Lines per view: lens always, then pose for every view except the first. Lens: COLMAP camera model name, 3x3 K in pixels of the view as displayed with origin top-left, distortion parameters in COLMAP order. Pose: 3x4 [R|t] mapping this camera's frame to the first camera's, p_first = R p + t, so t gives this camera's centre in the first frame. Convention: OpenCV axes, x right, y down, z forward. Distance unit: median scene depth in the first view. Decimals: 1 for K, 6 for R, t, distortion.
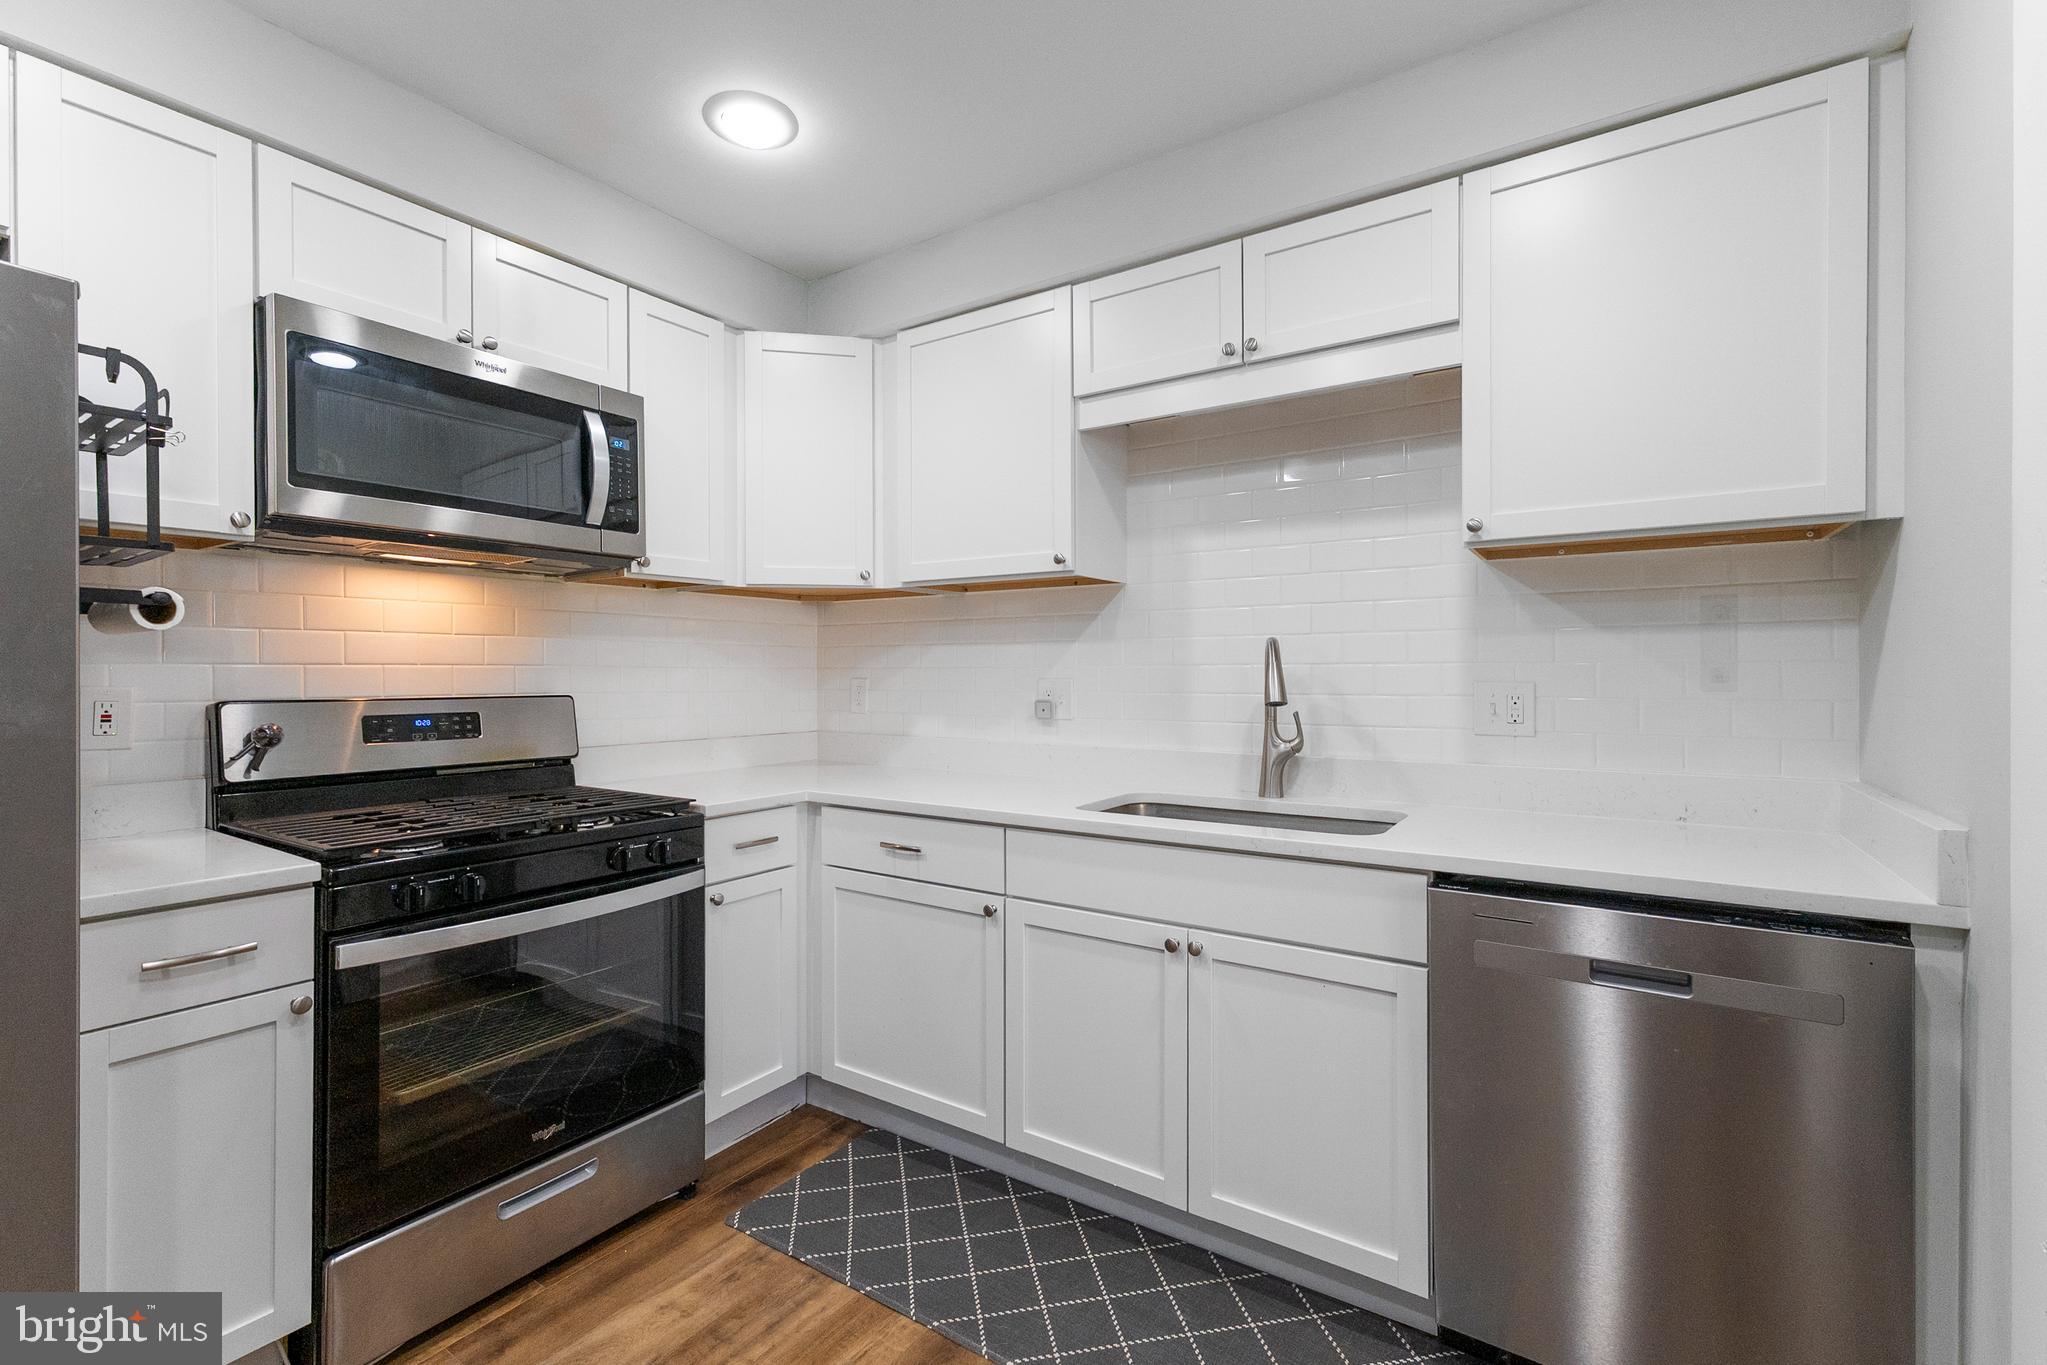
lens RADIAL K [[887.0, 0, 1026.2], [0, 887.0, 677.2], [0, 0, 1]] dist [0.000717, 0.000772]
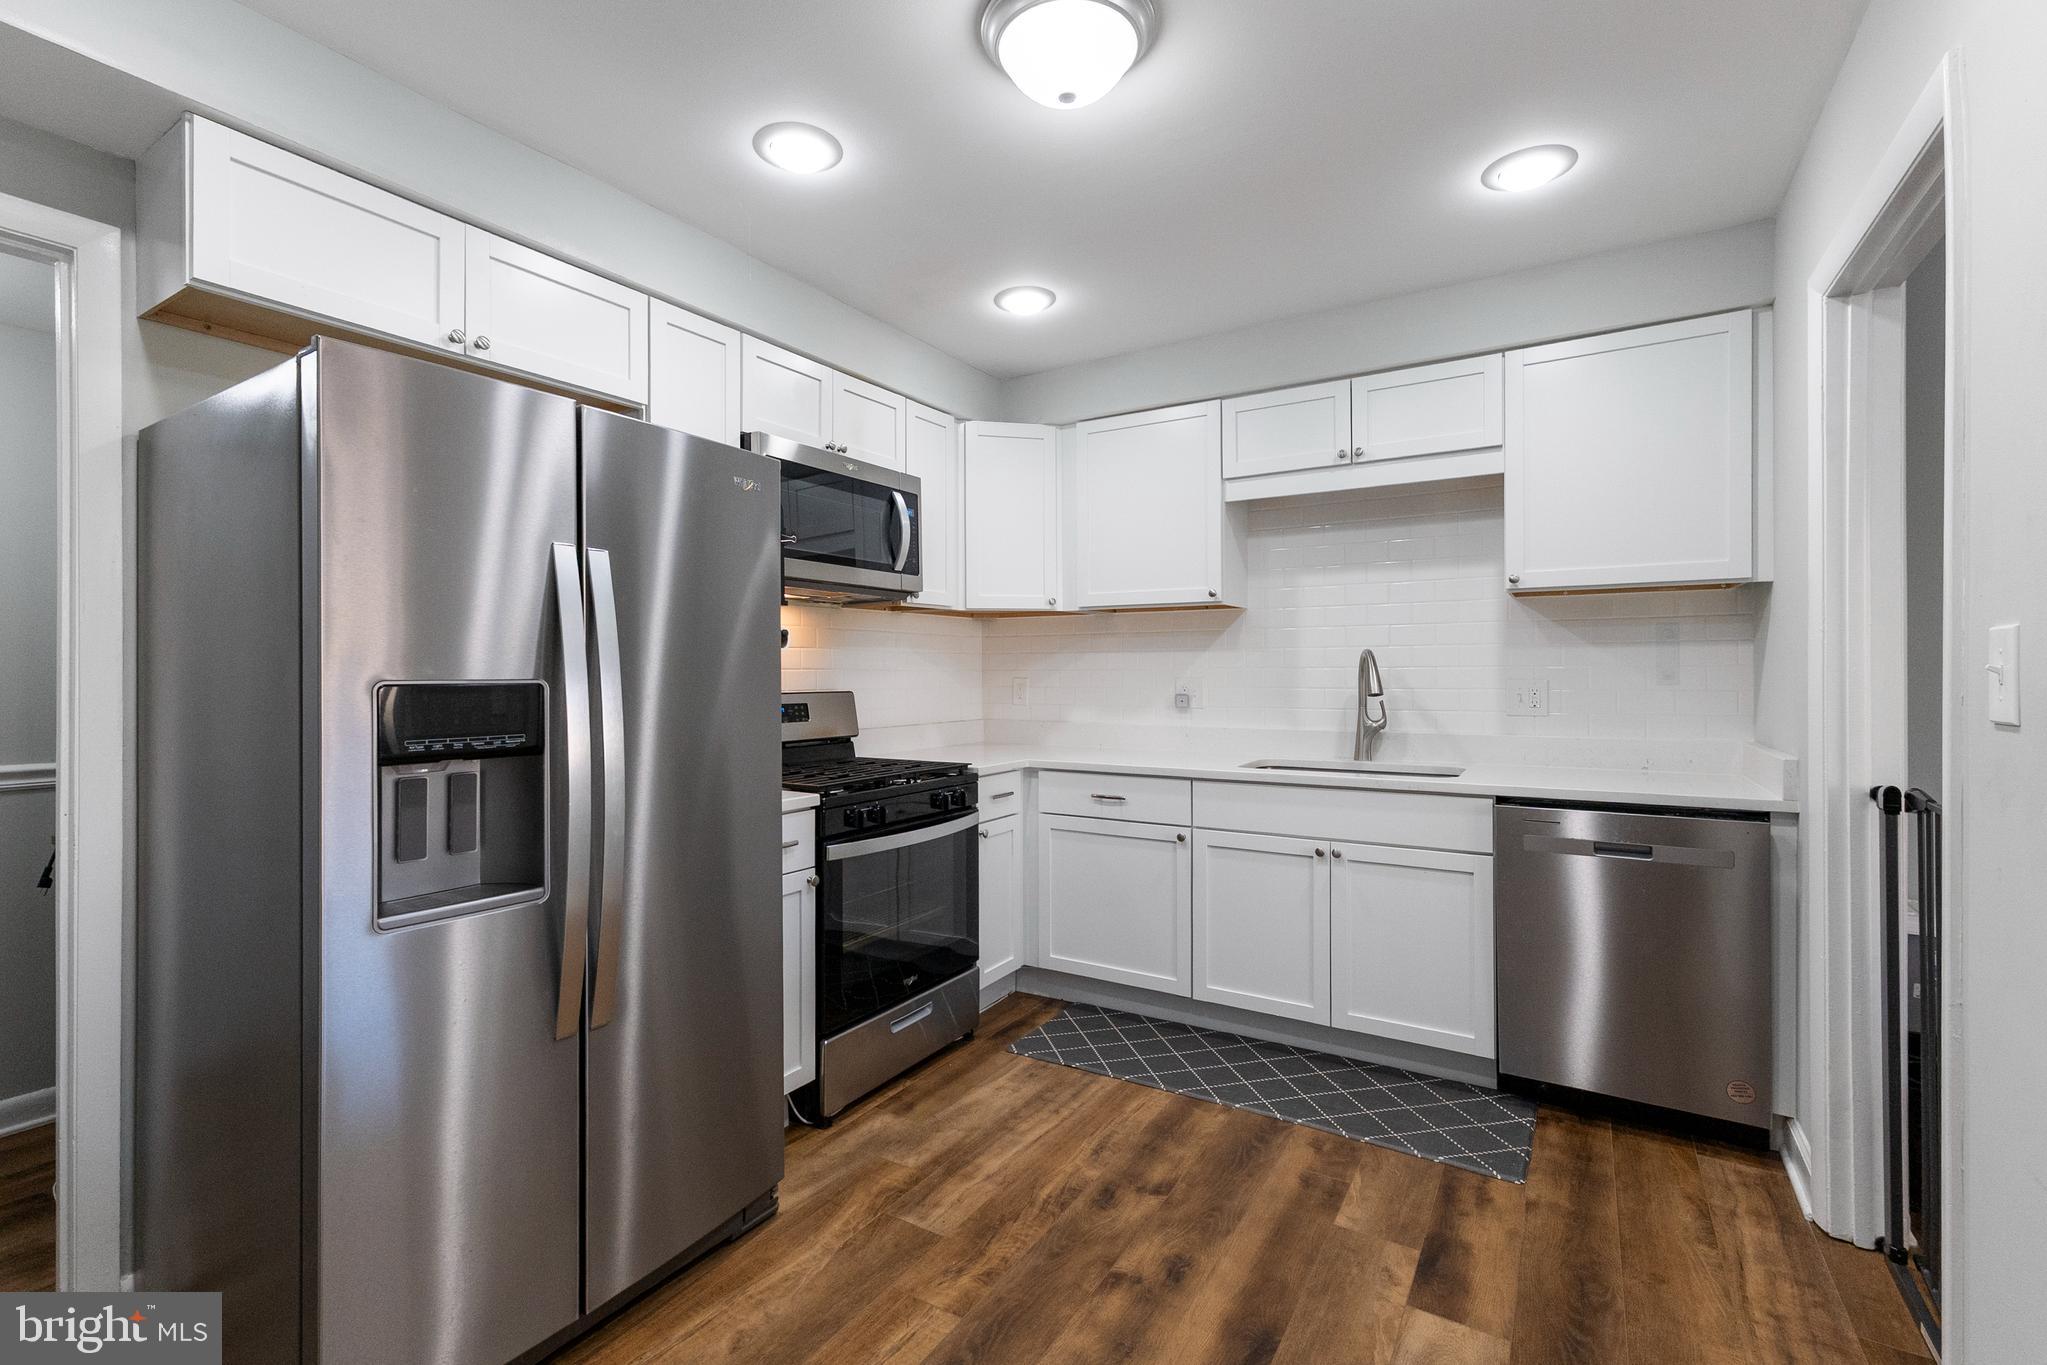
lens RADIAL K [[895.6, 0, 1021.6], [0, 895.6, 673.5], [0, 0, 1]] dist [0.002117, 0.000903]
pose [[0.999448, -0.002644, 0.033128, -0.342455], [0.002724, 0.999993, -0.002390, -0.003290], [-0.033121, 0.002479, 0.999448, -0.452127]]
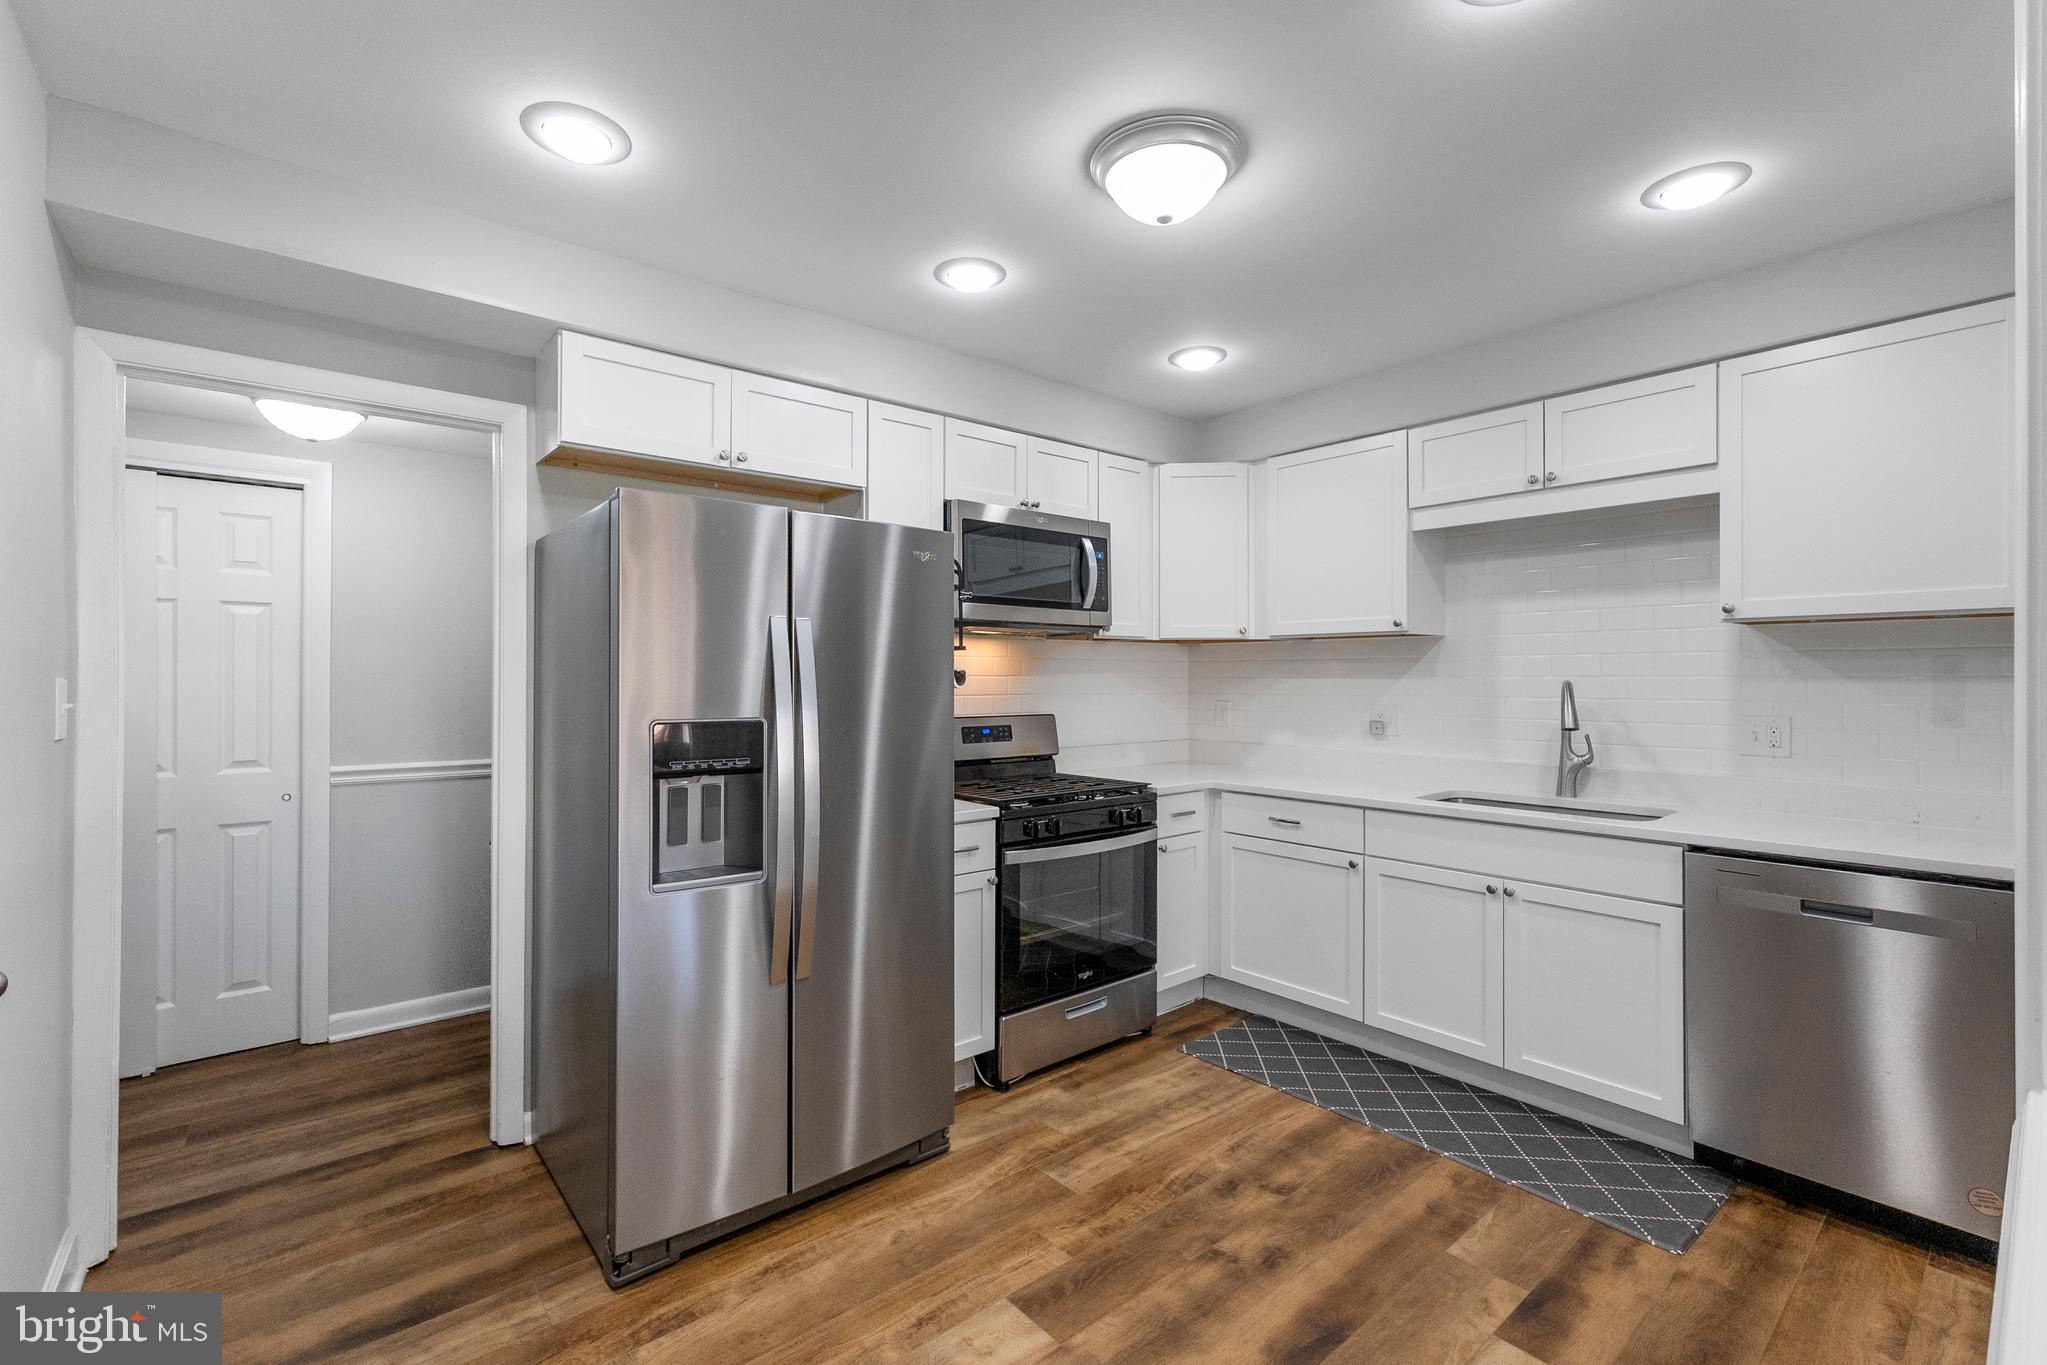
lens RADIAL K [[890.8, 0, 1025.0], [0, 890.8, 678.6], [0, 0, 1]] dist [0.003364, 0.000860]
pose [[0.961451, 0.001987, -0.274968, -0.155777], [-0.002599, 0.999995, -0.001861, -0.043968], [0.274963, 0.002504, 0.961452, -0.578709]]
